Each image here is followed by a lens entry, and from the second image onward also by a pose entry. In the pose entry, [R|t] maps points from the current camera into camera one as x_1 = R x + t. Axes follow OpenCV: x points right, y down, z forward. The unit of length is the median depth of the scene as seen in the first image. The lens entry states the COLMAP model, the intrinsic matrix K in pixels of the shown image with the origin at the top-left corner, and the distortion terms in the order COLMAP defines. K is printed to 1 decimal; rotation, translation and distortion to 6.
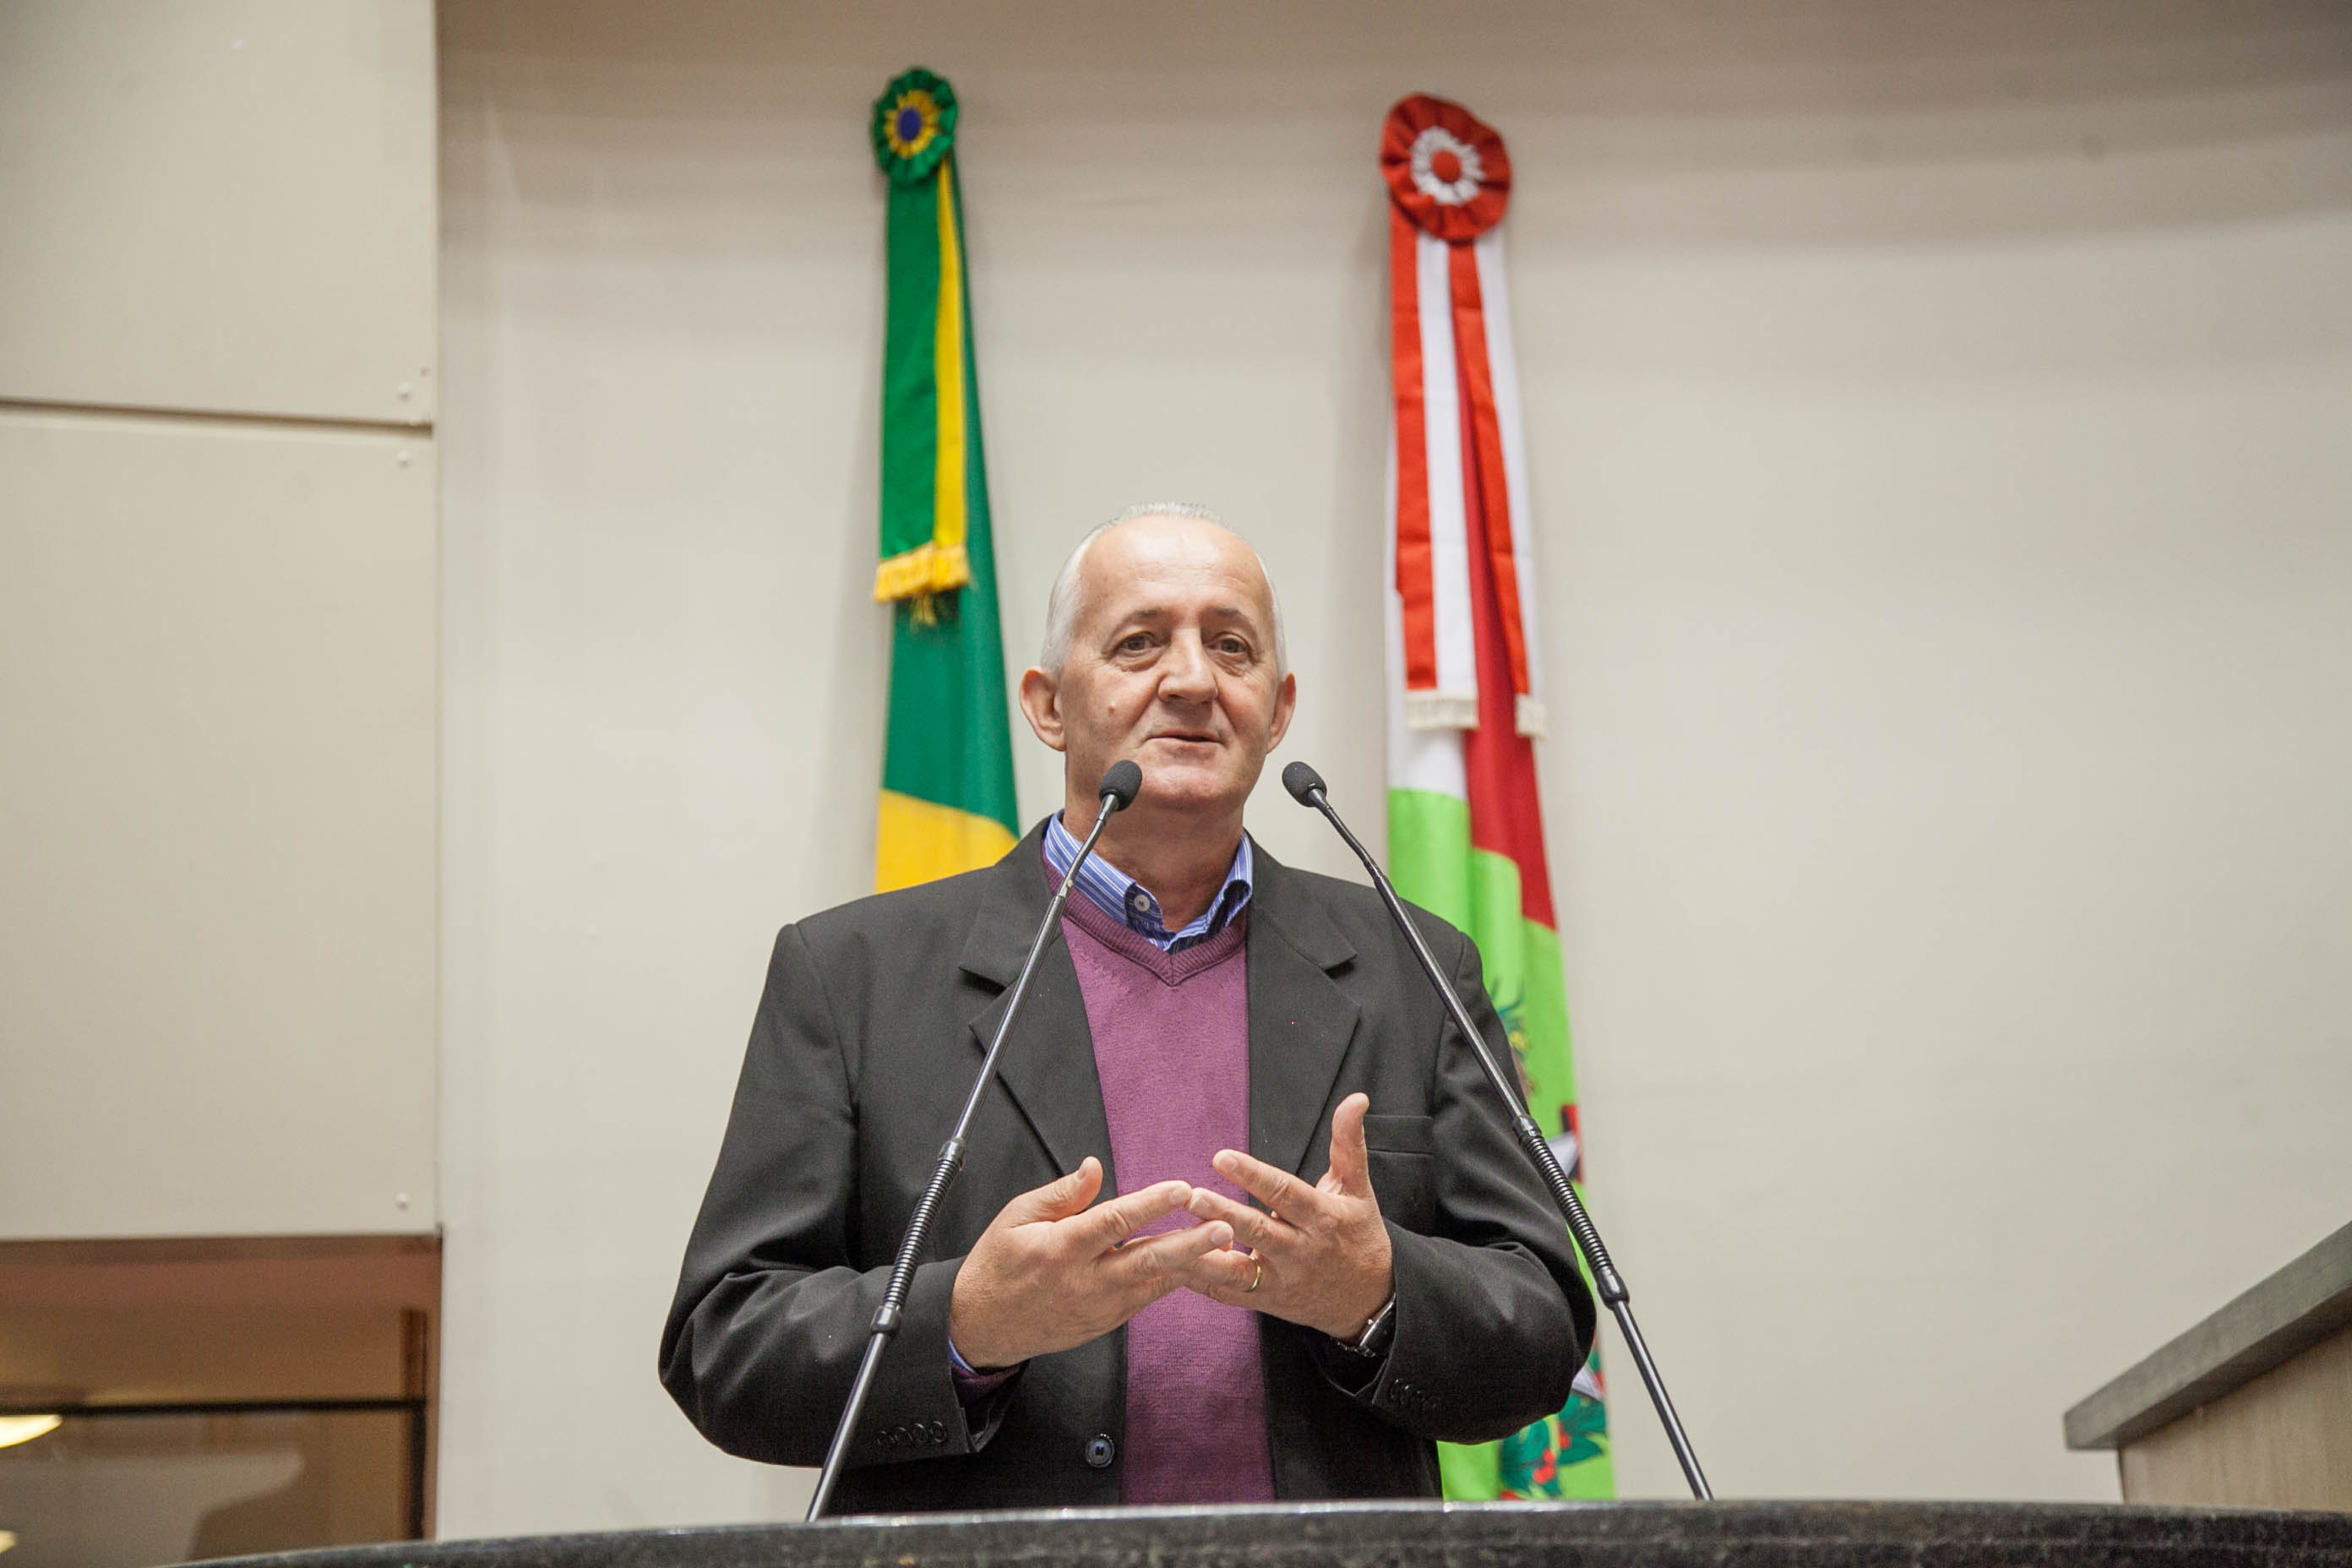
lens RADIAL K [[4423.1, 0, 1242.5], [0, 4423.1, 746.3], [0, 0, 1]] dist [0.139648, 0.000000]
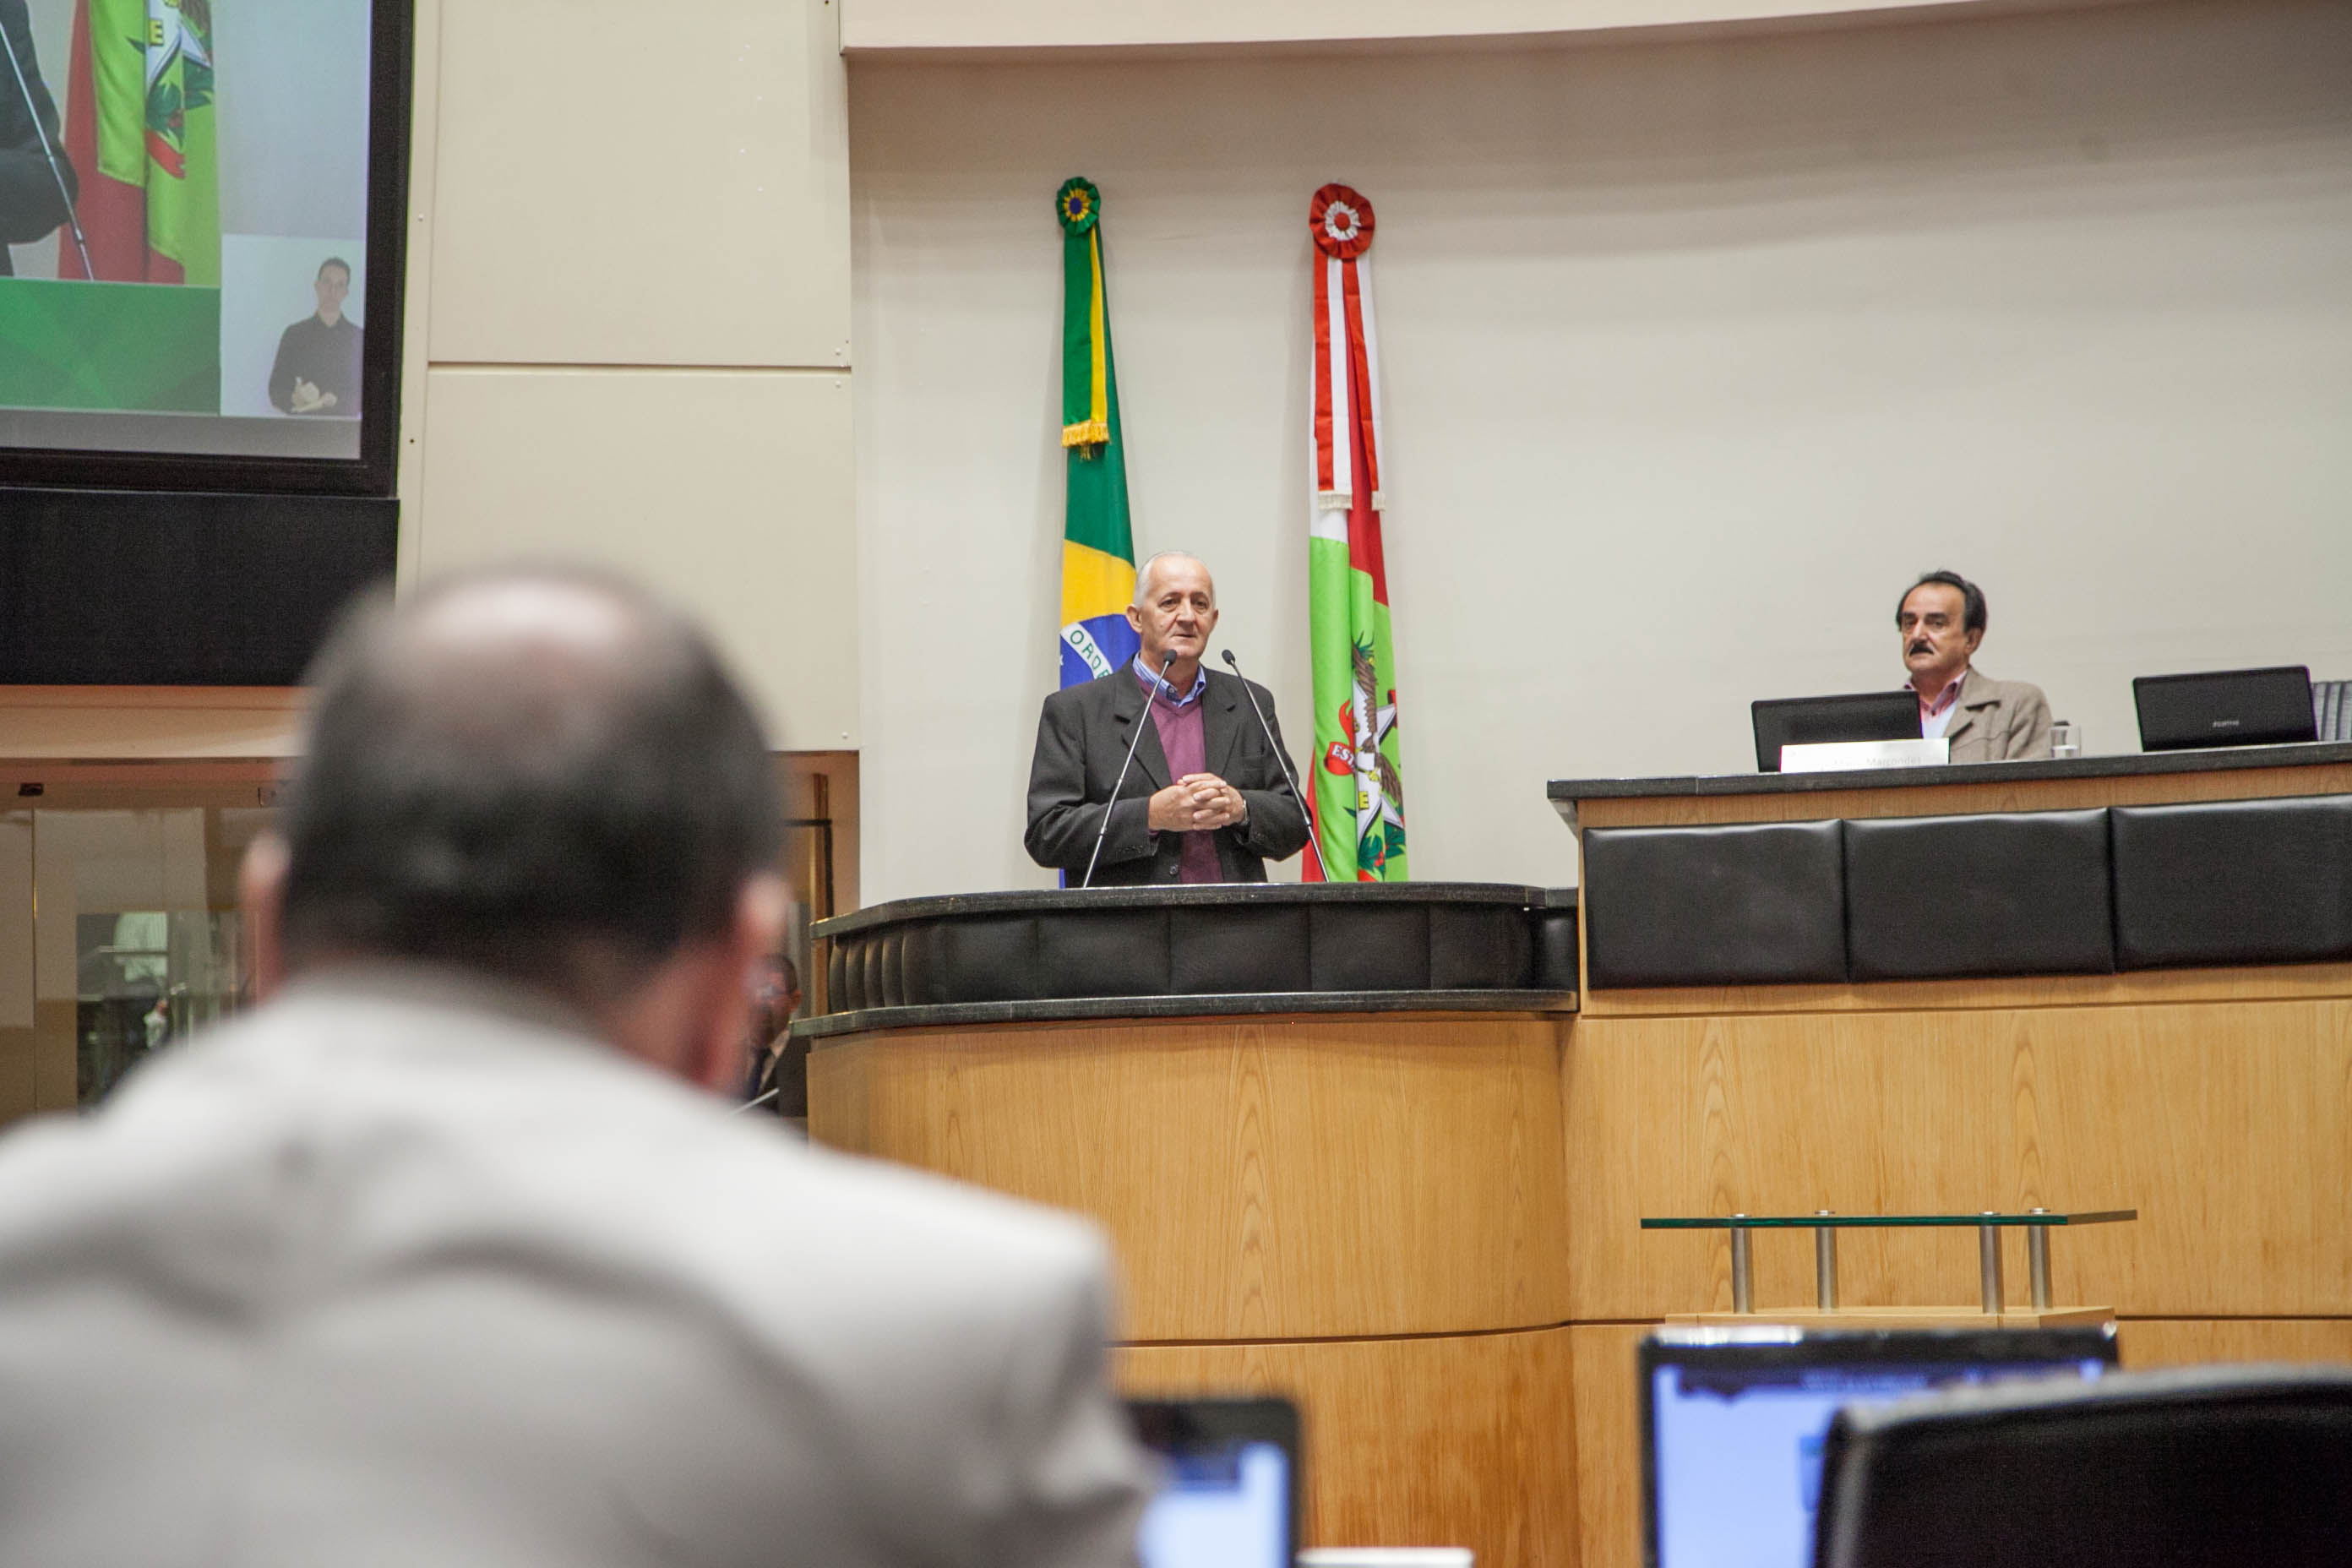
lens RADIAL K [[5660.5, 0, 1183.1], [0, 5660.5, 790.5], [0, 0, 1]] dist [0.638875, 0.000000]
pose [[0.999064, -0.000978, -0.043252, 0.088243], [0.007643, 0.988009, 0.154209, -0.283999], [0.042582, -0.154396, 0.987091, -1.647094]]
